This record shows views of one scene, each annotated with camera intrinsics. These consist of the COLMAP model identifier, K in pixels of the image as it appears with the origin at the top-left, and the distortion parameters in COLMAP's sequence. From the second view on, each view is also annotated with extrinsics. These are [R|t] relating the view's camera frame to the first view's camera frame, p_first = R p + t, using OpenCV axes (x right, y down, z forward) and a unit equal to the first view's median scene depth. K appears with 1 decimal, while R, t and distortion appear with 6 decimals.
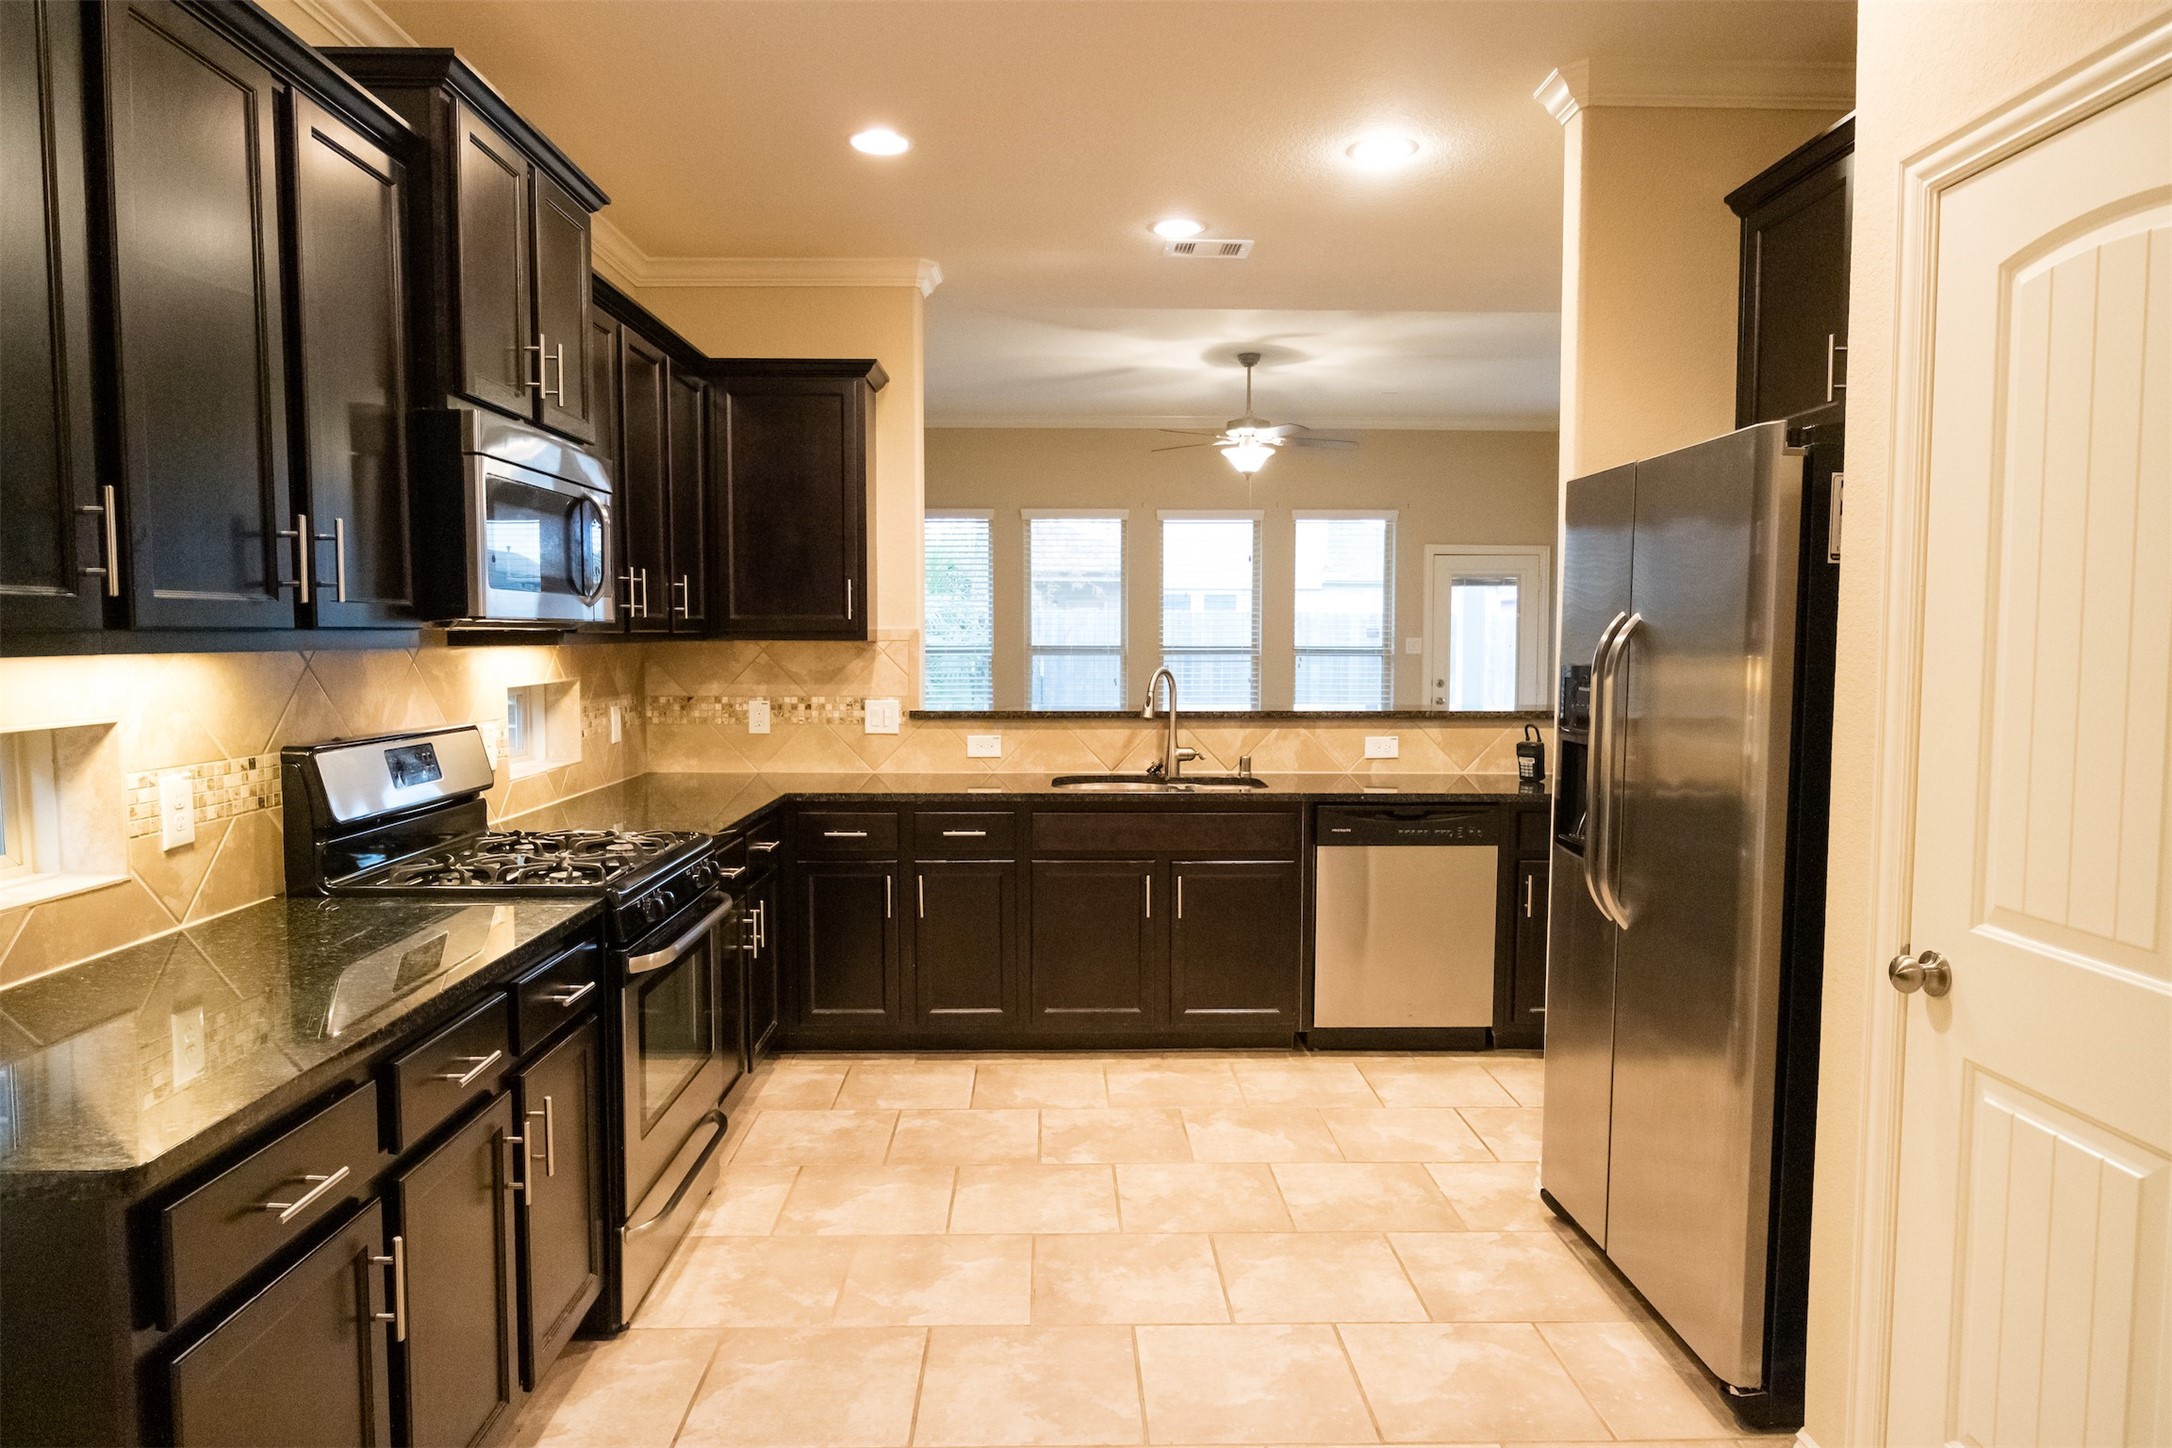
lens RADIAL K [[1257.9, 0, 1086.0], [0, 1257.9, 724.0], [0, 0, 1]] dist [-0.001719, -0.000684]
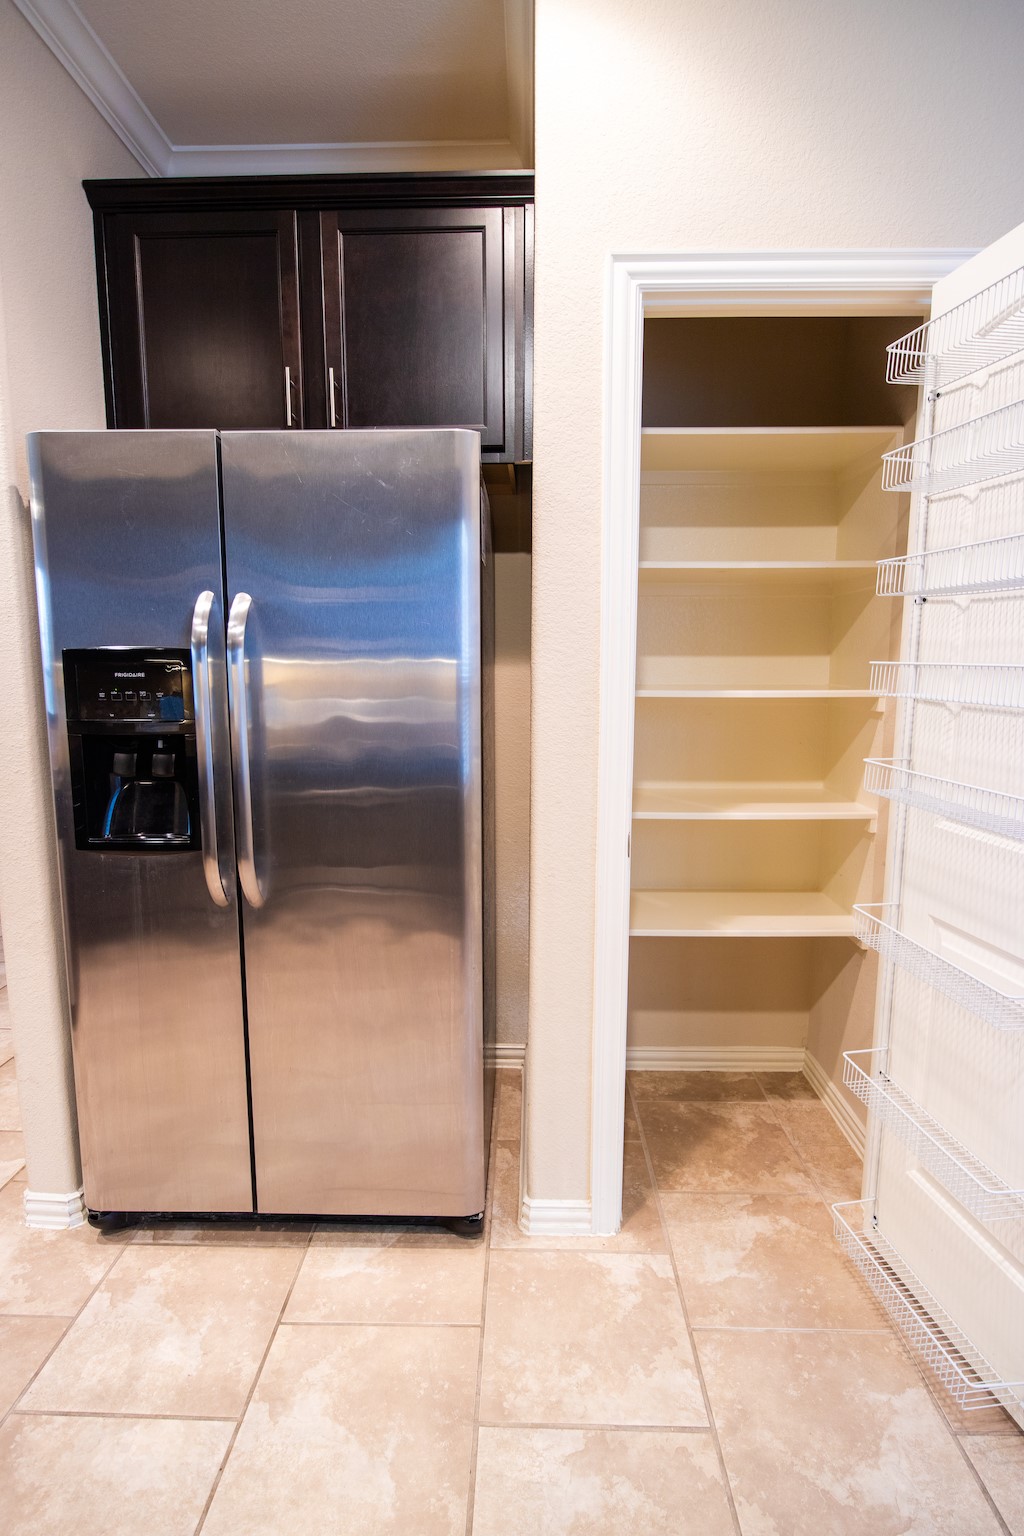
lens RADIAL K [[780.5, 0, 512.0], [0, 780.5, 768.0], [0, 0, 1]] dist [-0.000829, -0.000442]
pose [[0.060043, -0.135844, 0.988909, -0.152674], [0.066539, 0.989038, 0.131822, -0.015576], [-0.995976, 0.057886, 0.068424, 0.661932]]
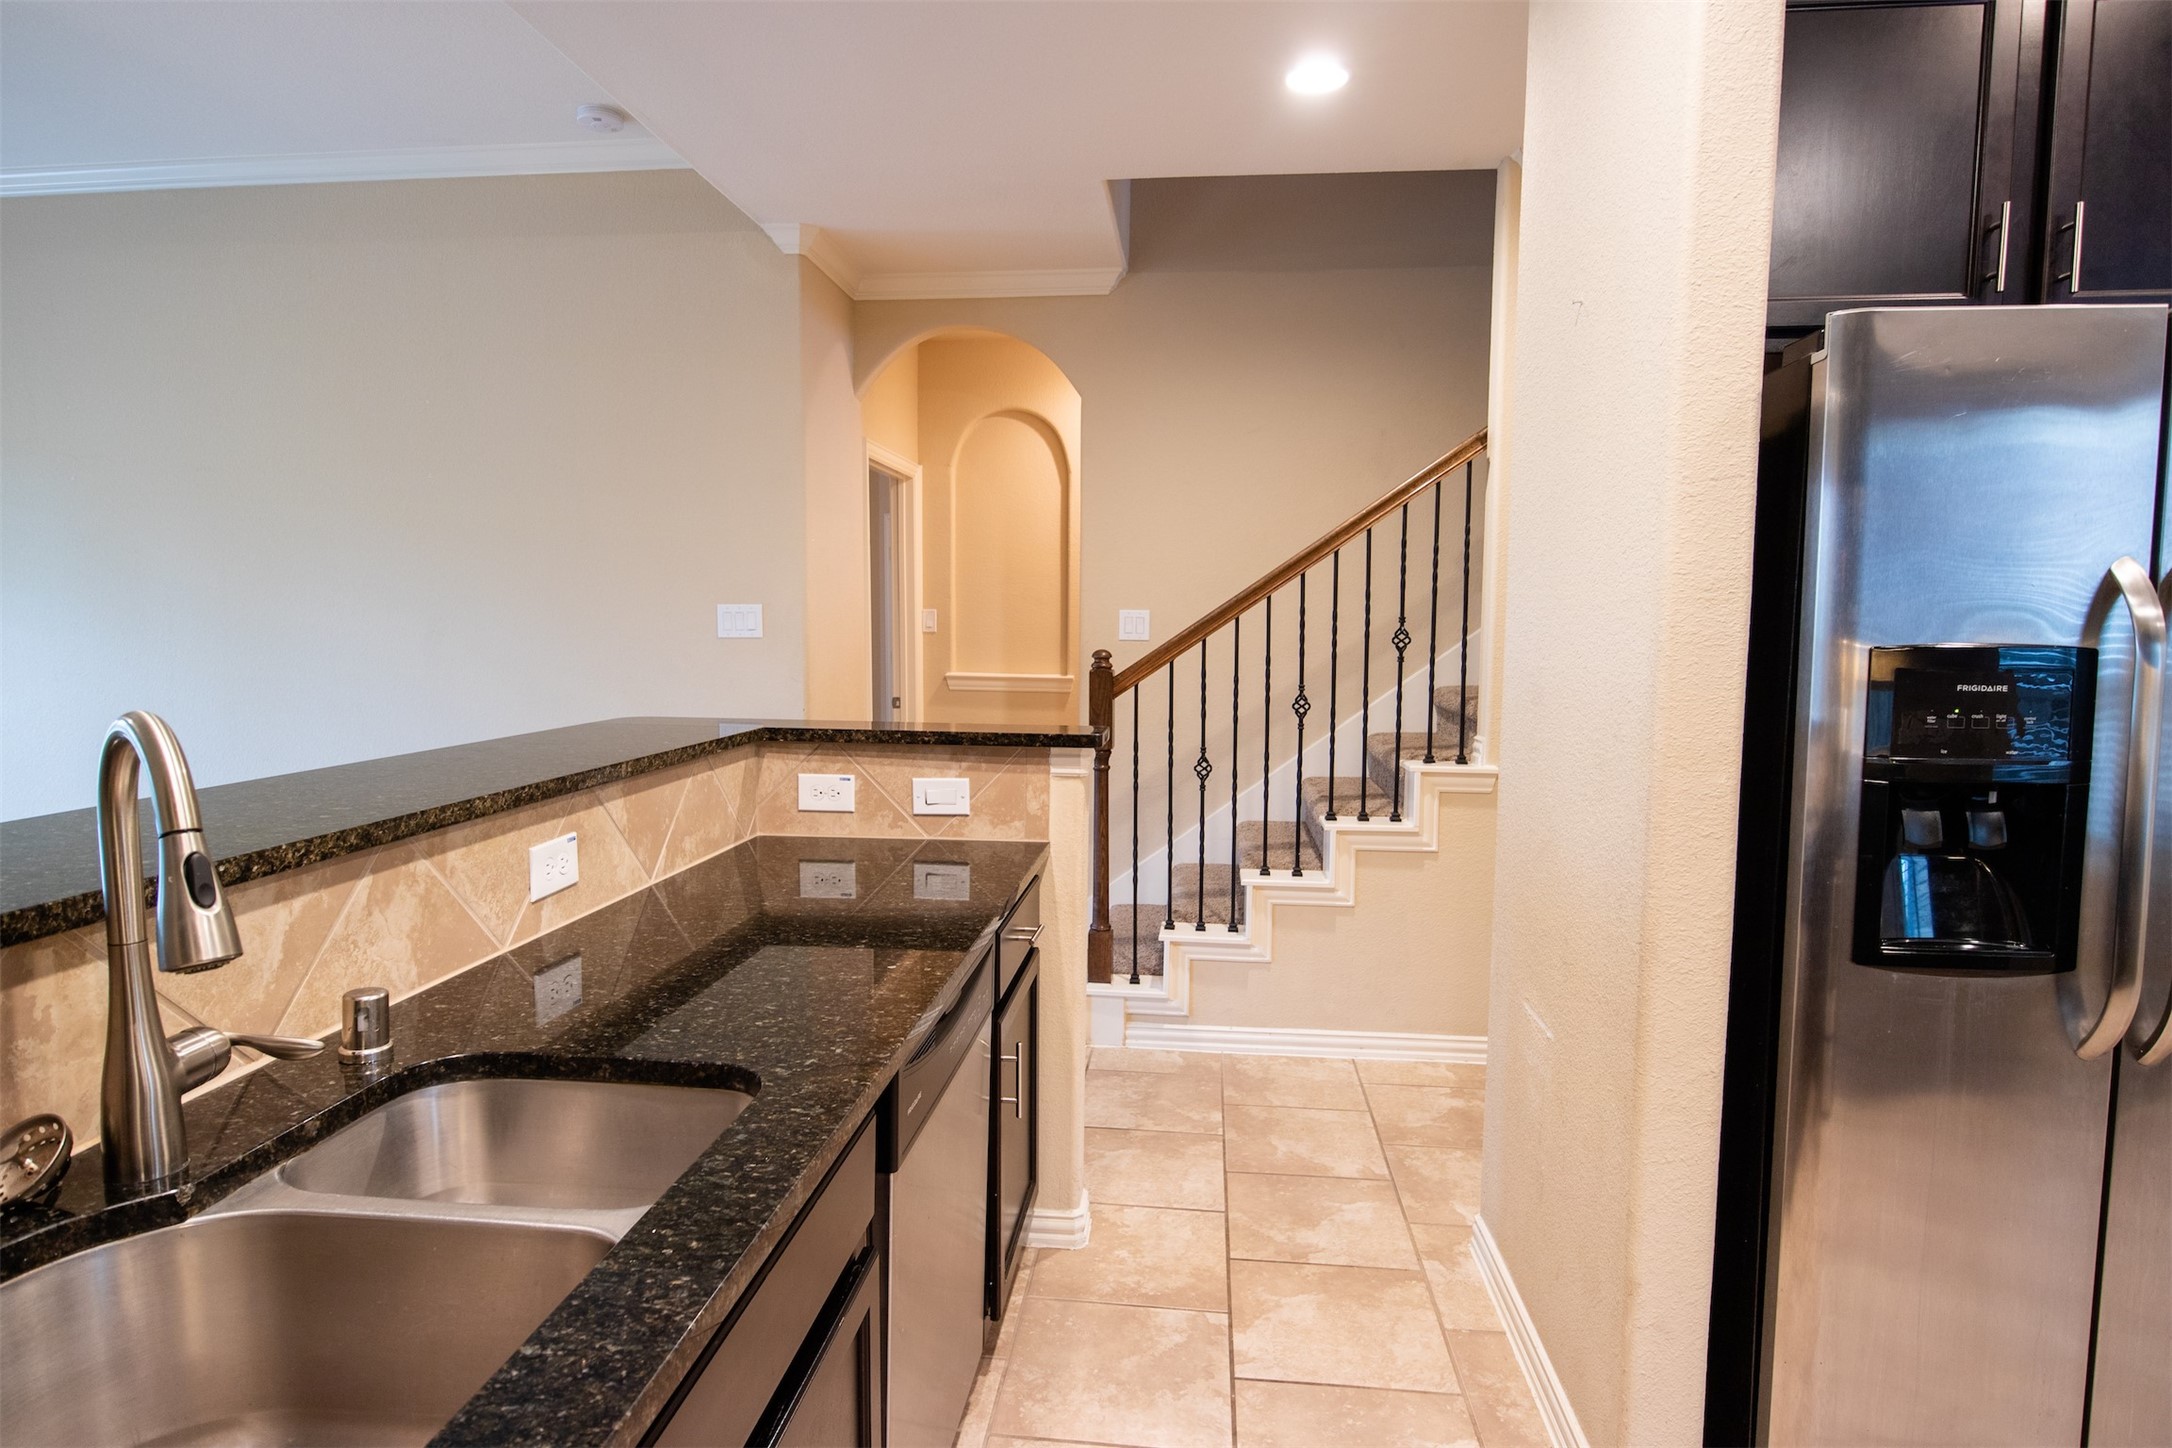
lens RADIAL K [[1103.7, 0, 1086.0], [0, 1103.7, 724.0], [0, 0, 1]] dist [-0.000829, -0.000442]
pose [[0.131150, -0.088684, 0.987388, -0.151423], [0.062871, 0.994730, 0.080992, -0.073871], [-0.989367, 0.051456, 0.136035, 1.282519]]
